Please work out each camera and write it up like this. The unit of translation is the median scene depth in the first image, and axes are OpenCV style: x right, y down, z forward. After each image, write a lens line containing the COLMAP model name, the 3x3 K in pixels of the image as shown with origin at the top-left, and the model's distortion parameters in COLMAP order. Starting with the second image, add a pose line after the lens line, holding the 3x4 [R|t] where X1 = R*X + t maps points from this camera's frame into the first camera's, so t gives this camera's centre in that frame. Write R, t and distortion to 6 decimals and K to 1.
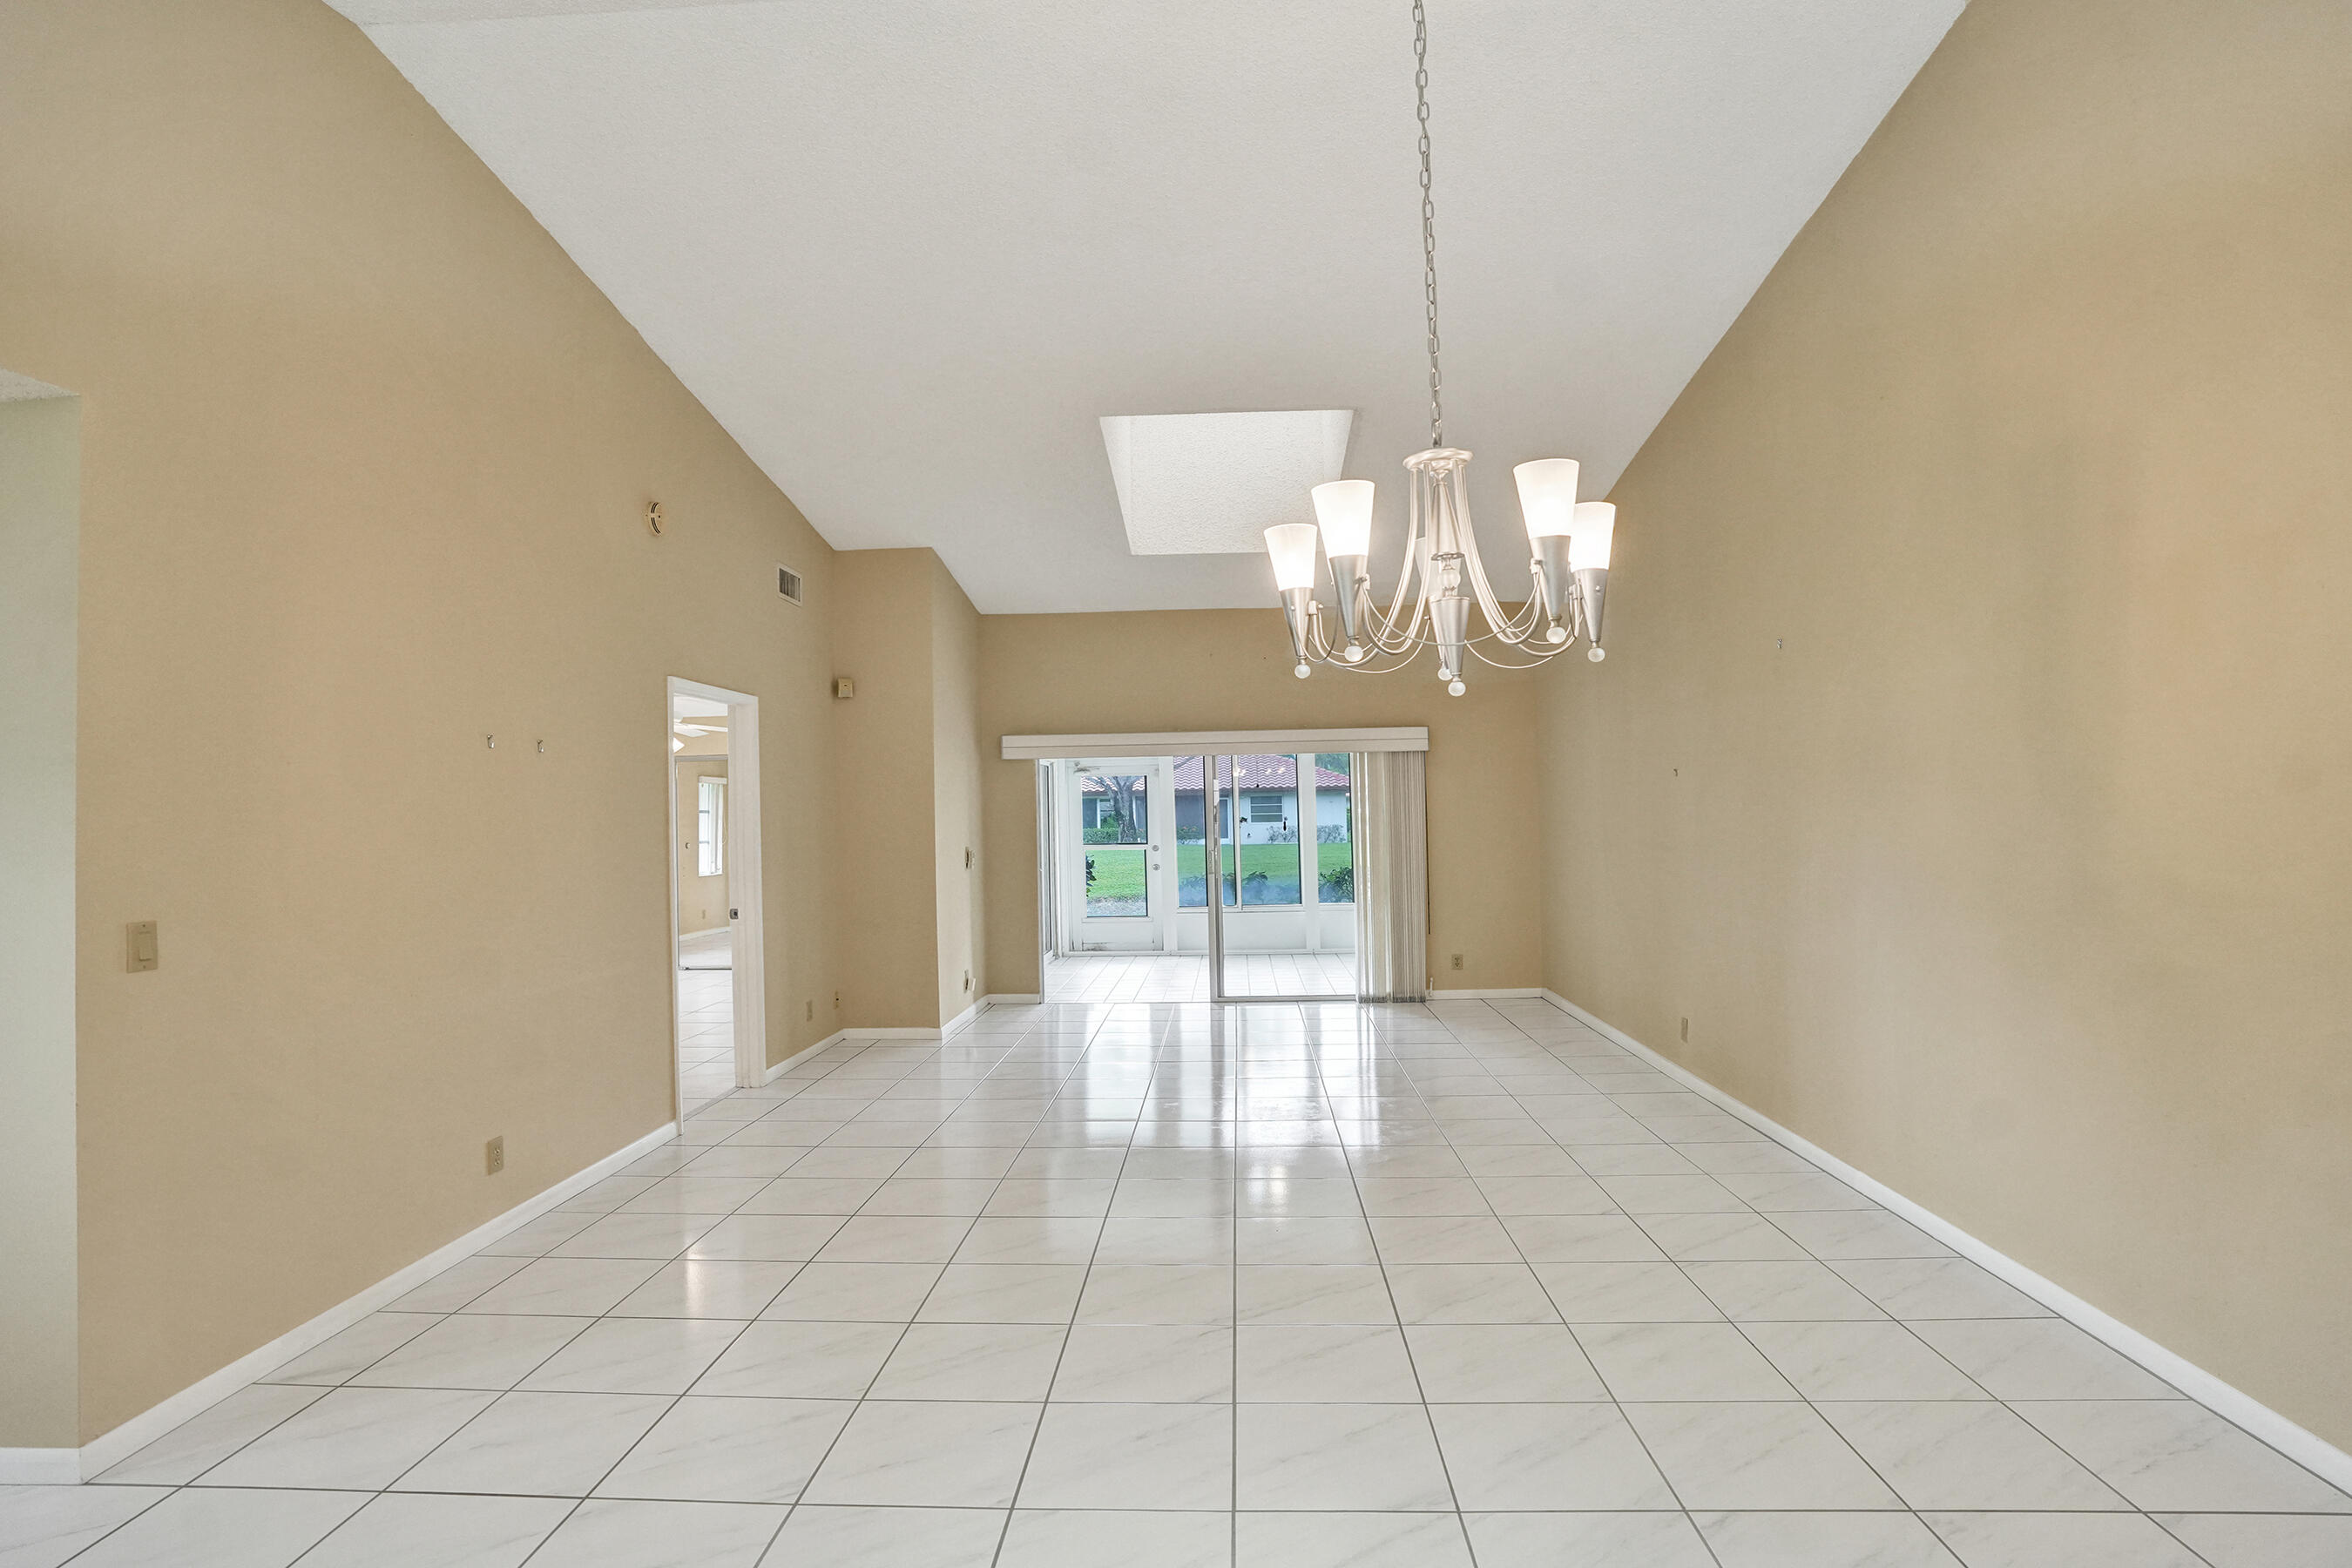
lens RADIAL K [[1218.7, 0, 1176.0], [0, 1218.7, 784.0], [0, 0, 1]] dist [-0.078397, 0.038773]
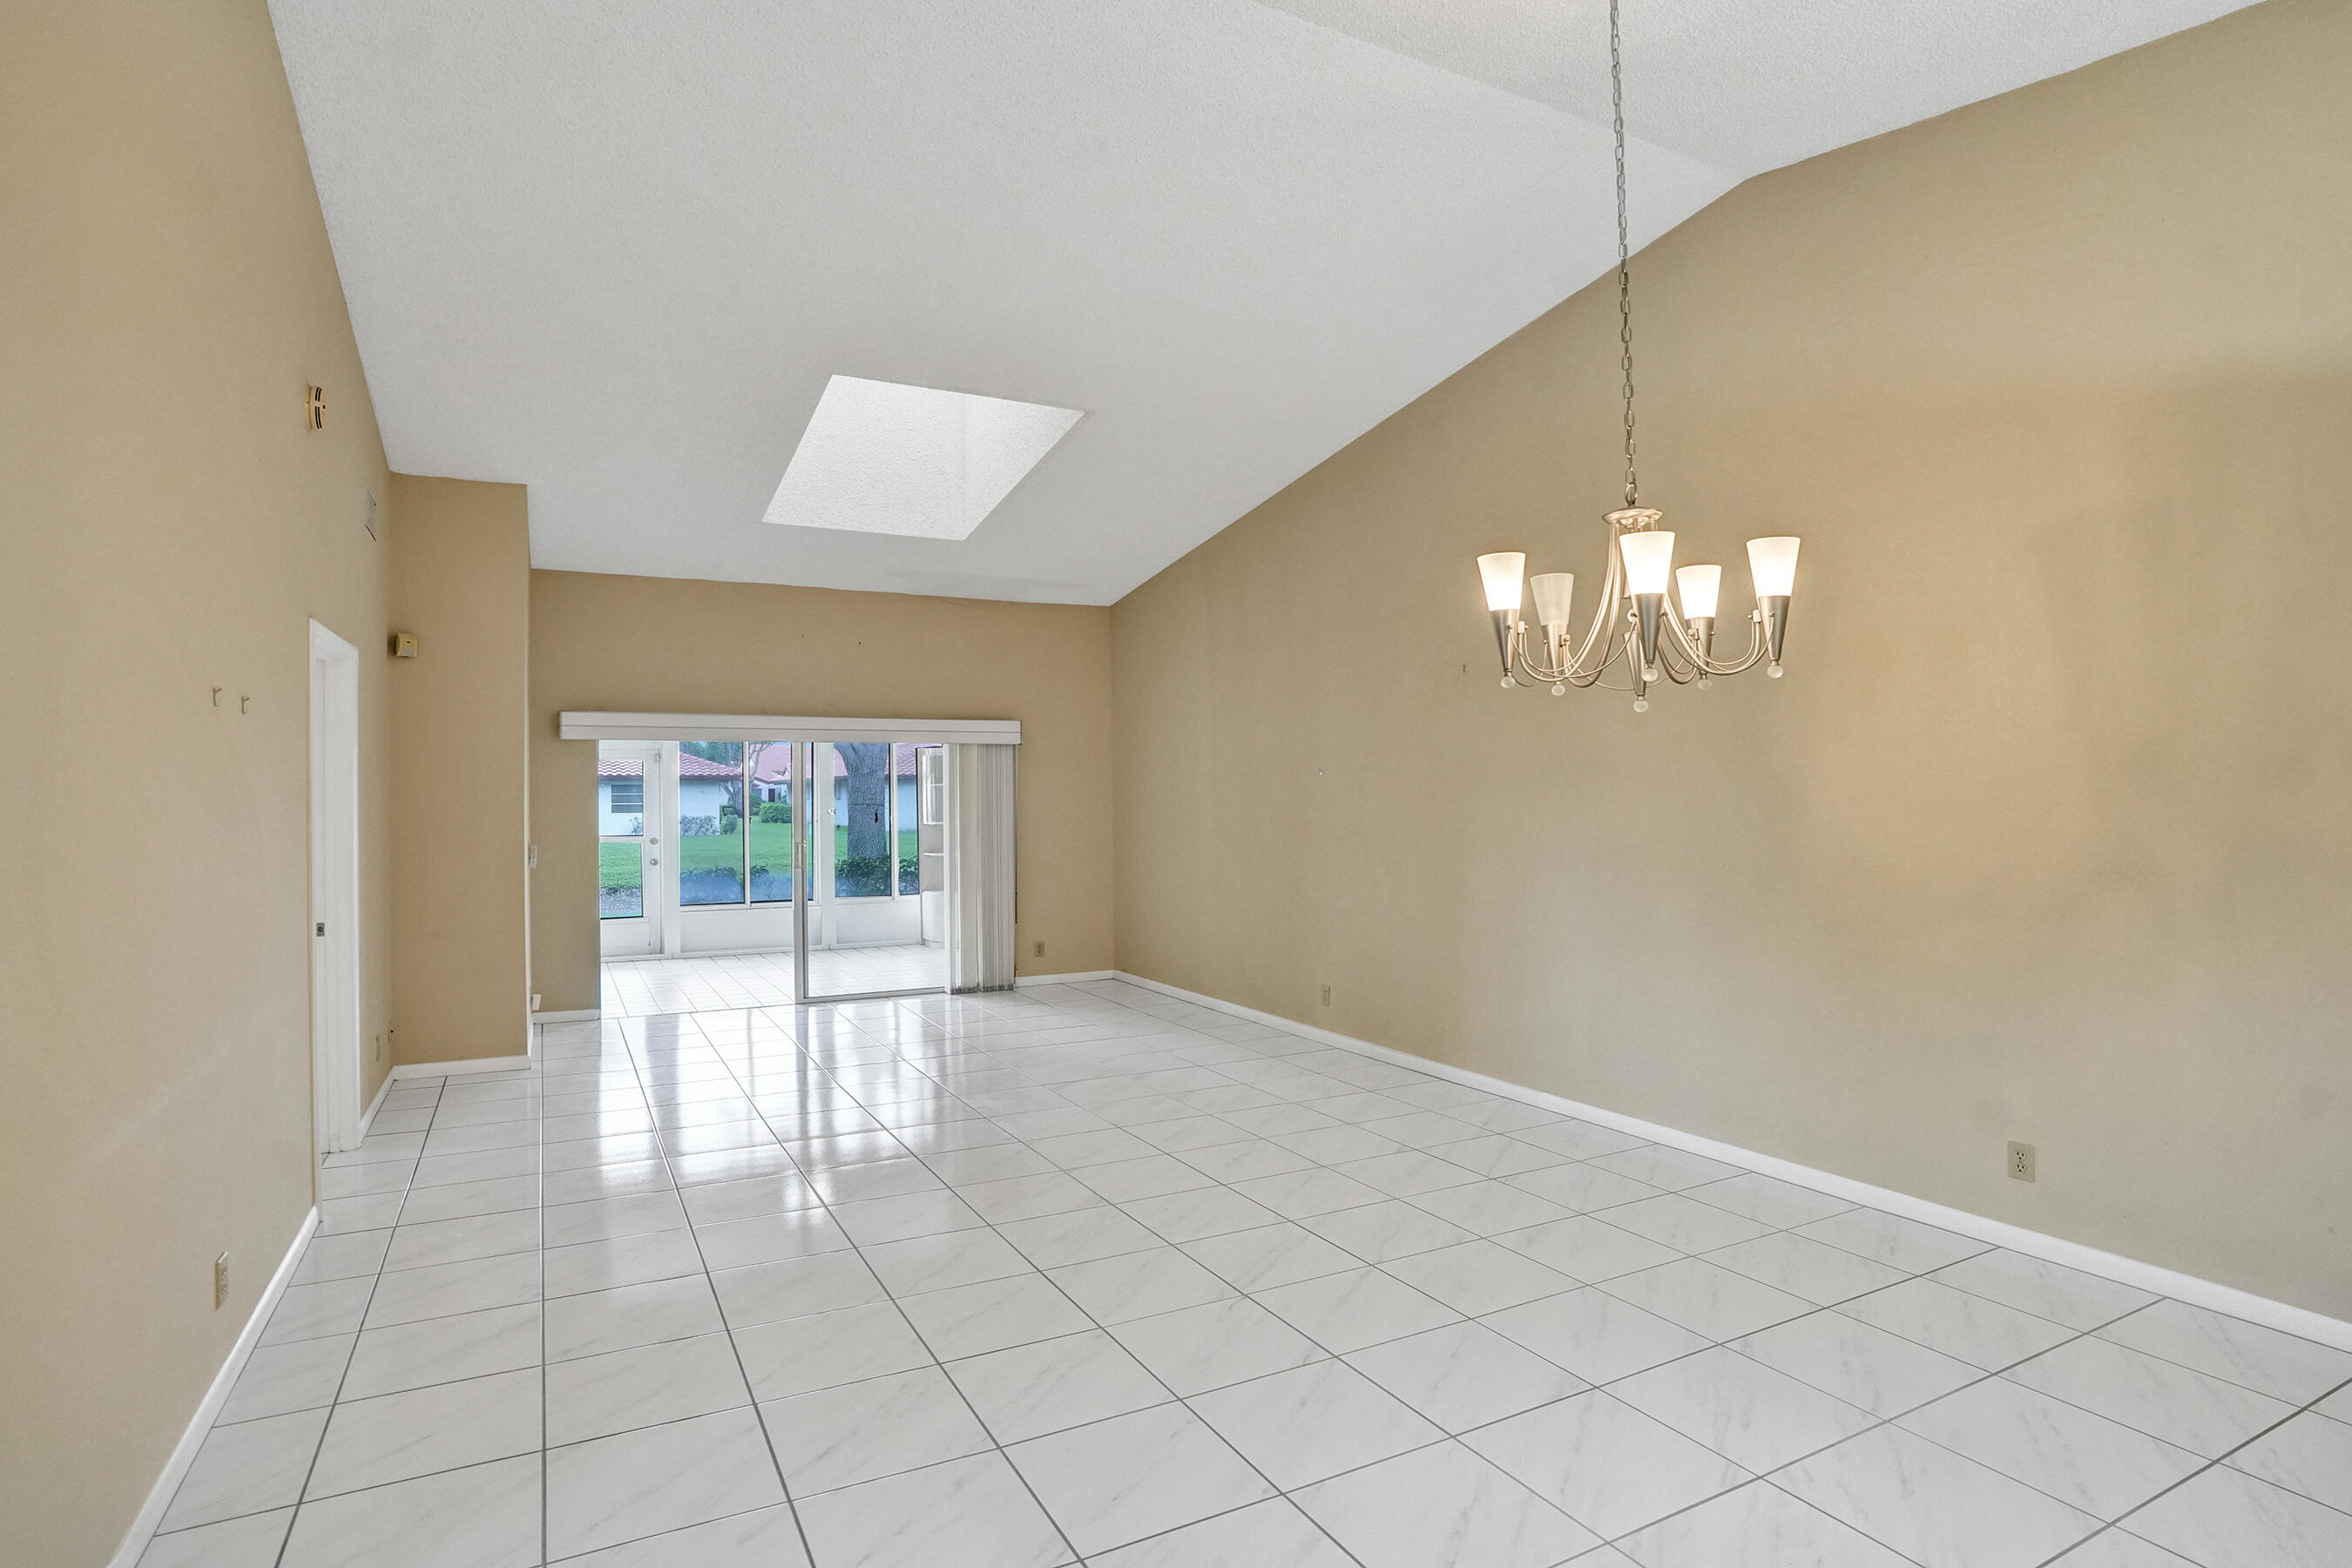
lens RADIAL K [[1218.7, 0, 1176.0], [0, 1218.7, 784.0], [0, 0, 1]] dist [-0.078397, 0.038773]
pose [[0.859431, 0.016062, 0.511000, -0.200780], [-0.019621, 0.999806, 0.001574, 0.001789], [-0.510875, -0.011379, 0.859580, 0.048915]]
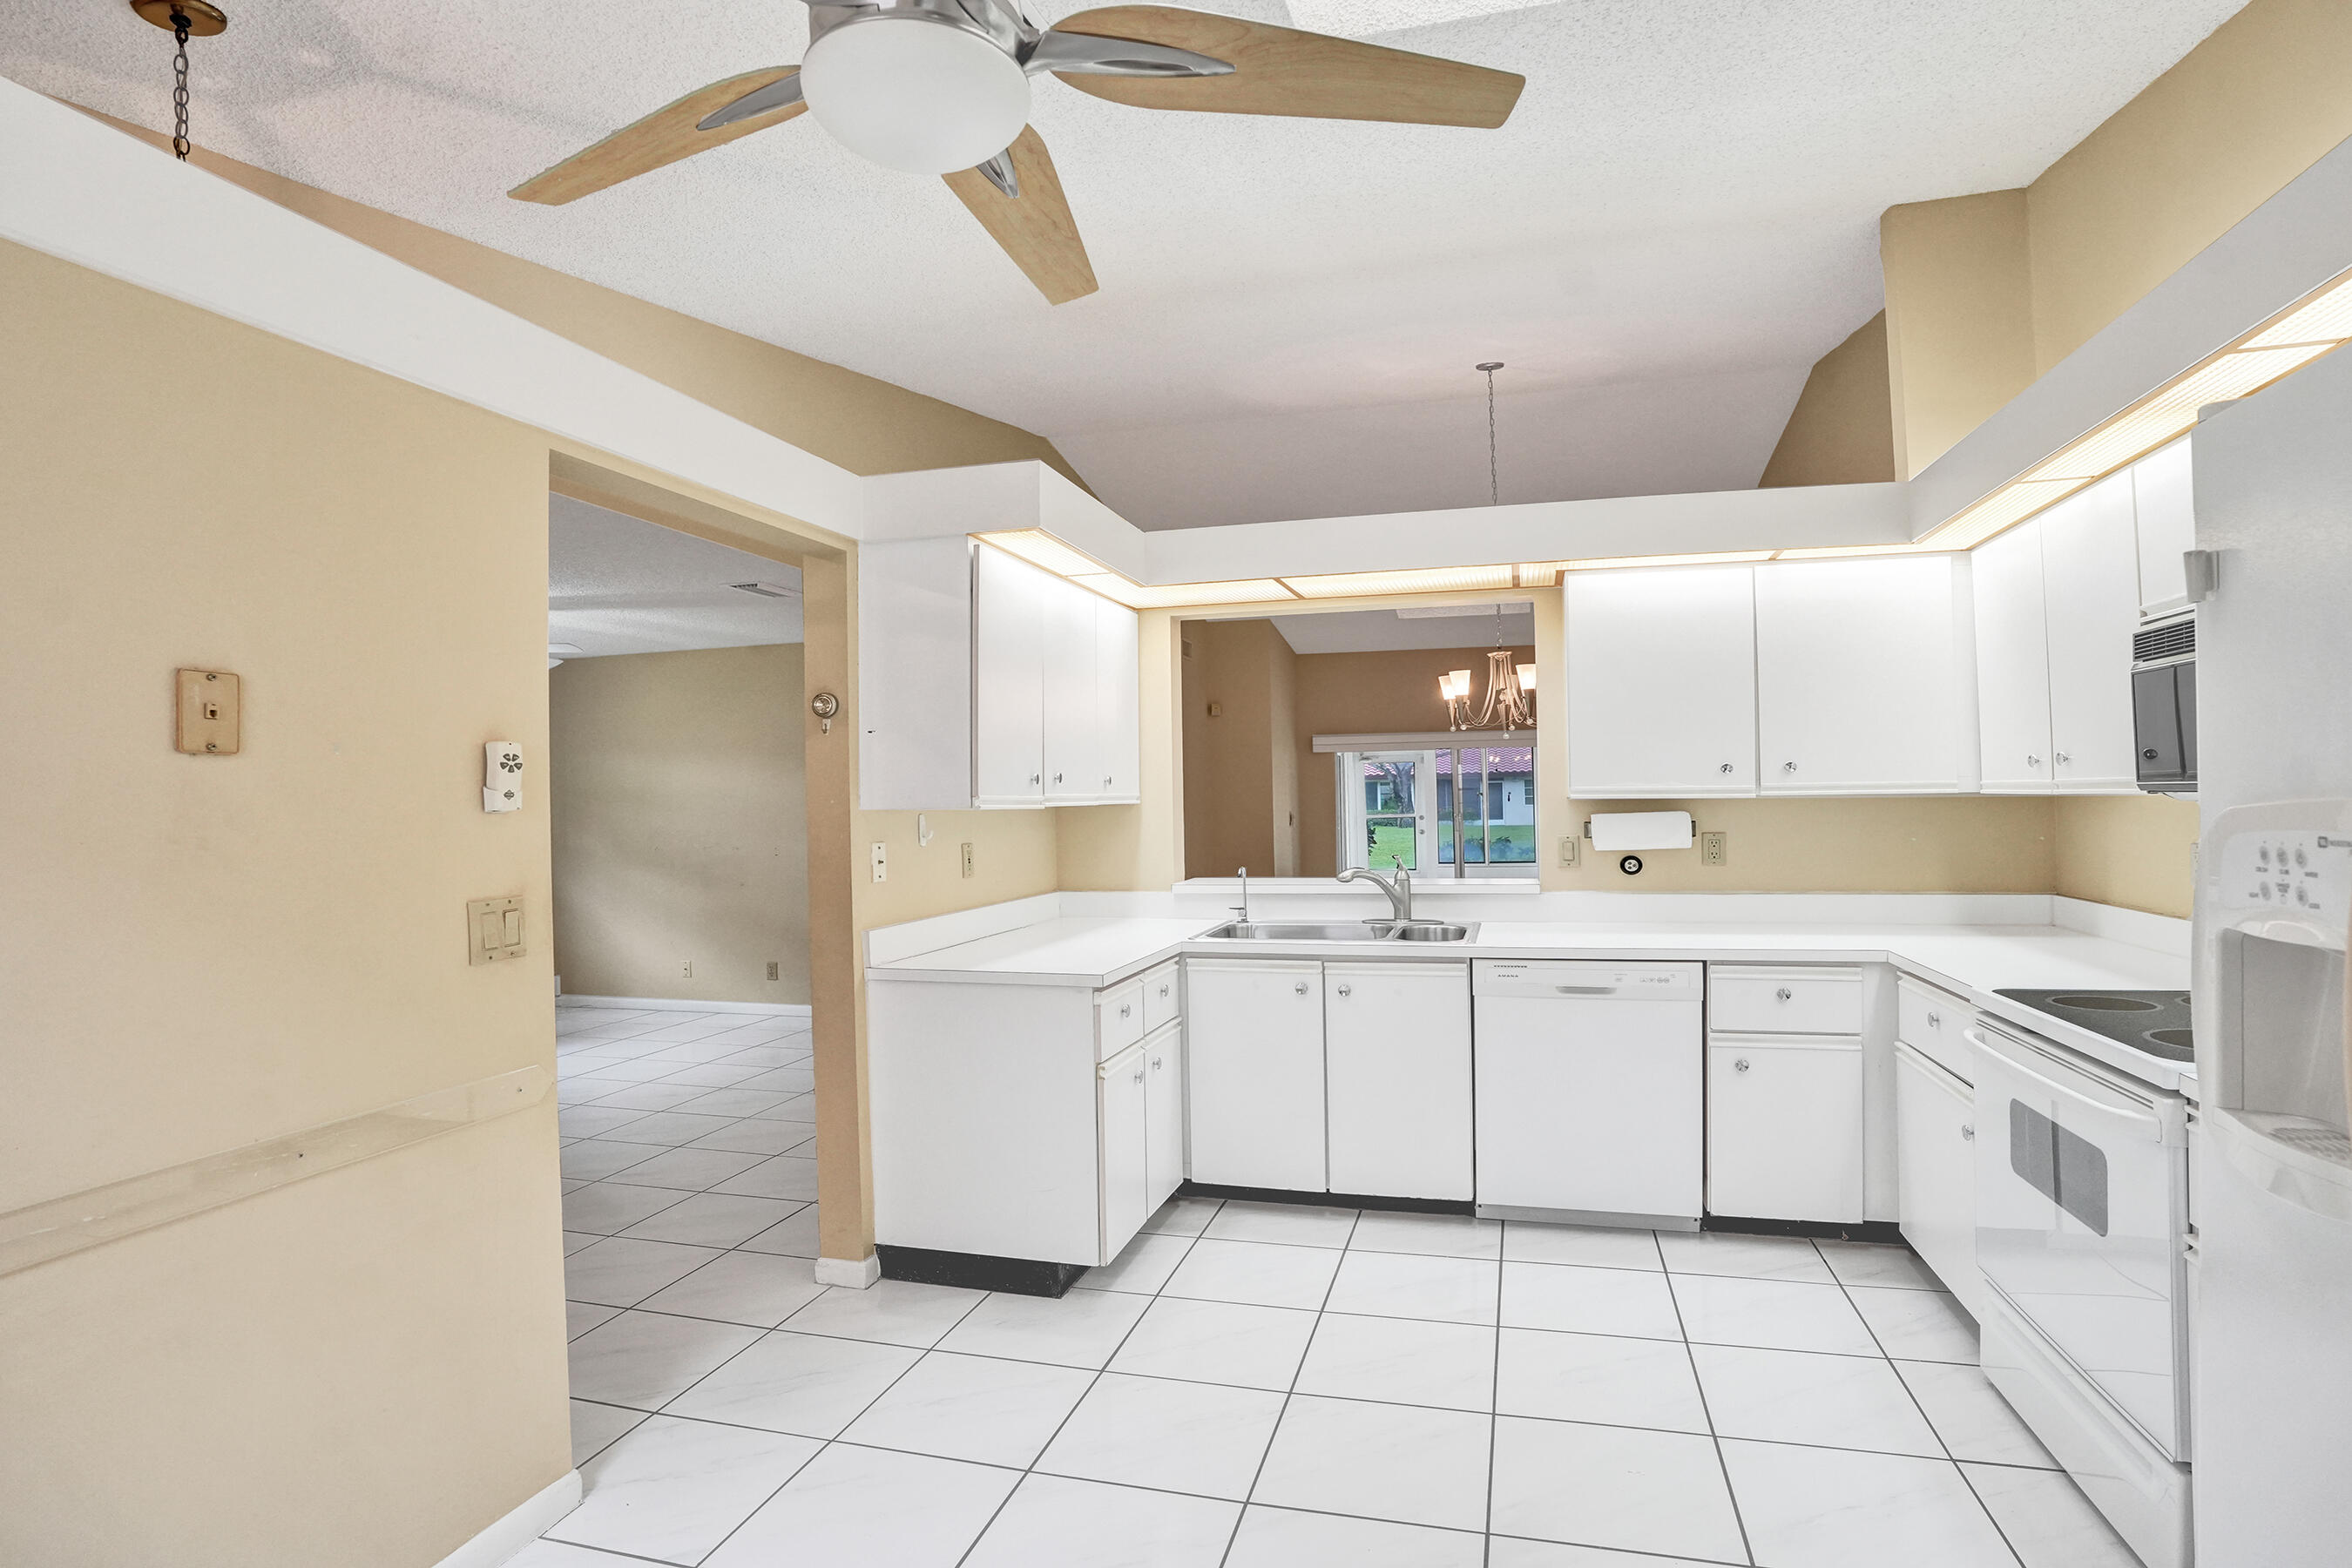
lens RADIAL K [[1218.7, 0, 1176.0], [0, 1218.7, 784.0], [0, 0, 1]] dist [-0.078397, 0.038773]
pose [[0.973932, -0.000719, -0.226841, 0.030567], [0.003664, 0.999914, 0.012566, -0.001639], [0.226812, -0.013070, 0.973851, -0.475091]]
